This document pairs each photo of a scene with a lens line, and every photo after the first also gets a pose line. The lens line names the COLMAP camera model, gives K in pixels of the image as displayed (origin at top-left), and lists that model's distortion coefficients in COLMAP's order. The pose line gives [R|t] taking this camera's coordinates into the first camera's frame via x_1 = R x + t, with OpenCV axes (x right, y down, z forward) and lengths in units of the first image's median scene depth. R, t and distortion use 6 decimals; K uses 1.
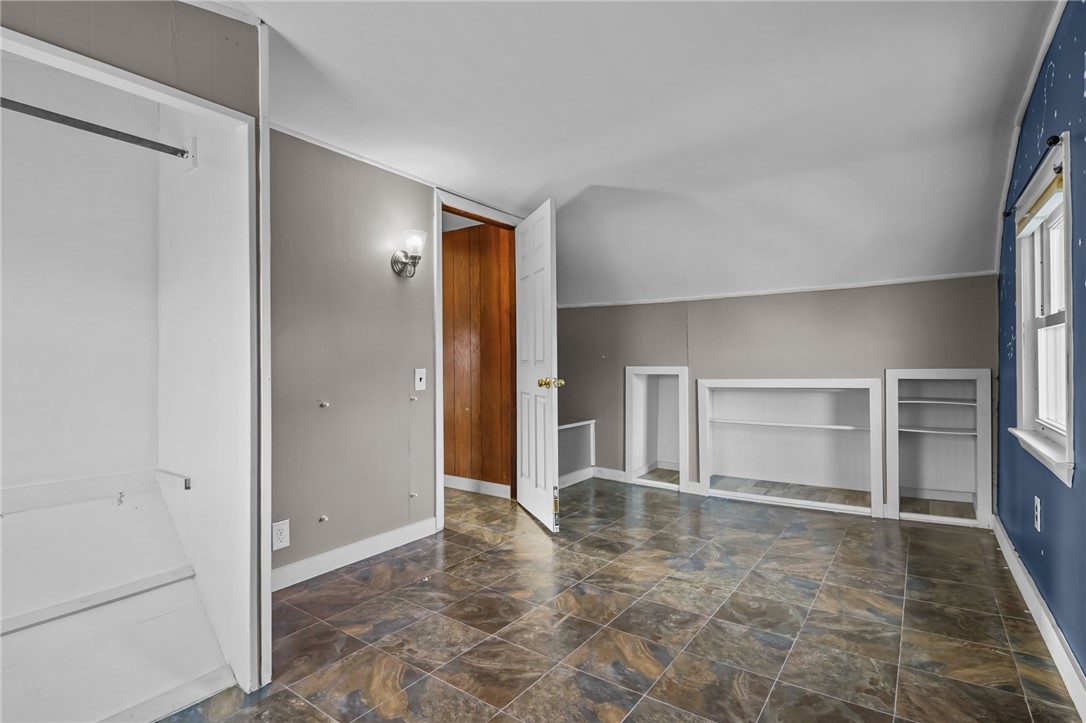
lens RADIAL K [[534.4, 0, 543.8], [0, 534.4, 361.7], [0, 0, 1]] dist [0.003541, -0.002442]
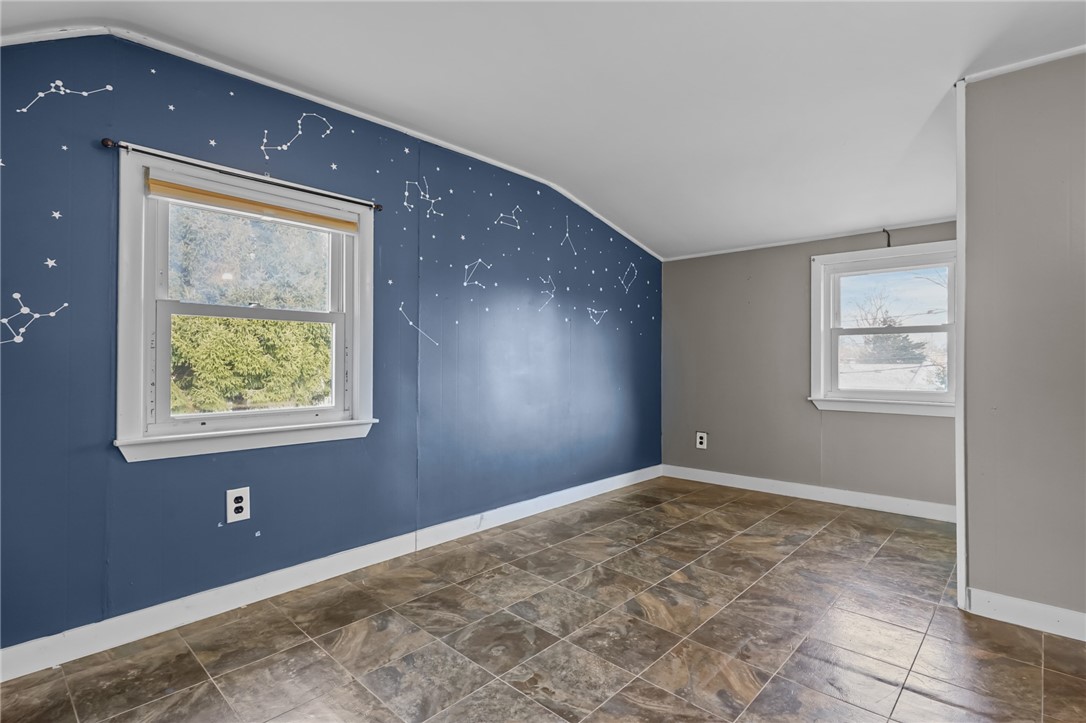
lens RADIAL K [[534.4, 0, 542.7], [0, 534.4, 358.2], [0, 0, 1]] dist [0.003541, -0.002442]
pose [[-0.992052, 0.003154, 0.125786, 0.249094], [0.002505, 0.999983, -0.005320, 0.018810], [-0.125800, -0.004962, -0.992043, 2.016348]]
